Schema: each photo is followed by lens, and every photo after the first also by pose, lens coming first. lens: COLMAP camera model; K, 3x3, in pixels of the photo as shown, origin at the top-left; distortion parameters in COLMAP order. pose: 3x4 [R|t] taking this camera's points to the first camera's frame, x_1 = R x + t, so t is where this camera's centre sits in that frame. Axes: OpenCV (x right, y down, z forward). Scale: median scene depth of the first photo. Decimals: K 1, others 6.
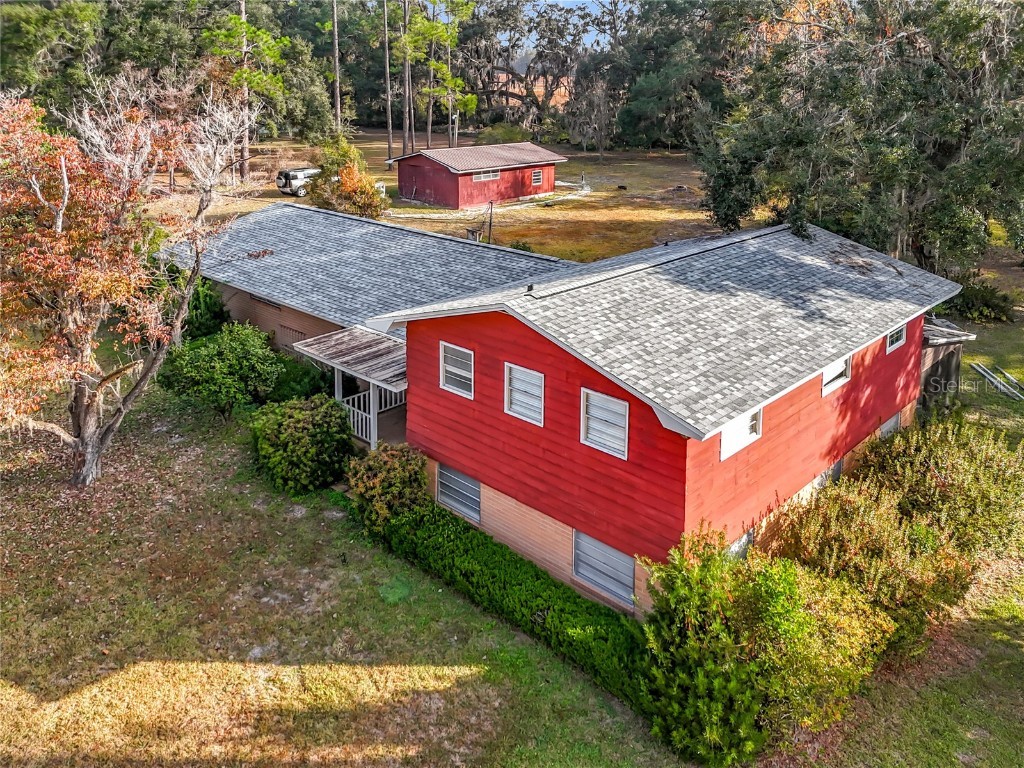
lens RADIAL K [[830.3, 0, 533.0], [0, 830.3, 195.6], [0, 0, 1]] dist [0.051515, -0.042538]
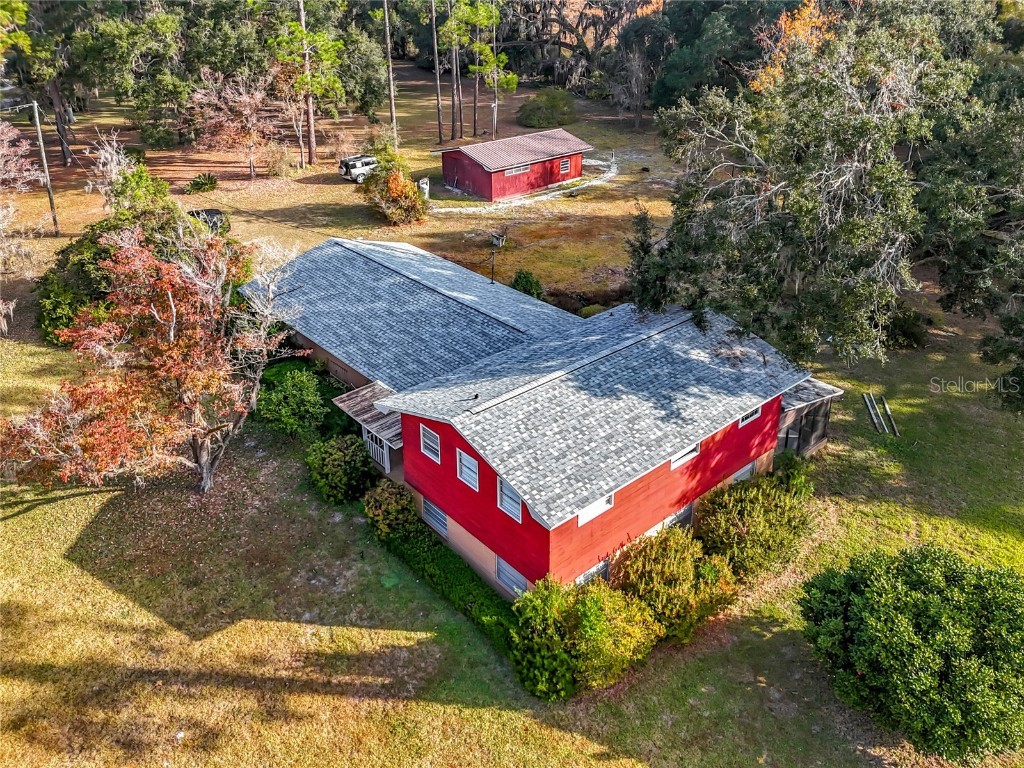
lens RADIAL K [[822.9, 0, 529.4], [0, 822.9, 266.4], [0, 0, 1]] dist [0.090581, -0.150620]
pose [[0.995043, 0.018015, -0.097799, 0.221352], [0.003335, 0.976855, 0.213879, -0.413552], [0.099388, -0.213145, 0.971952, -0.369022]]
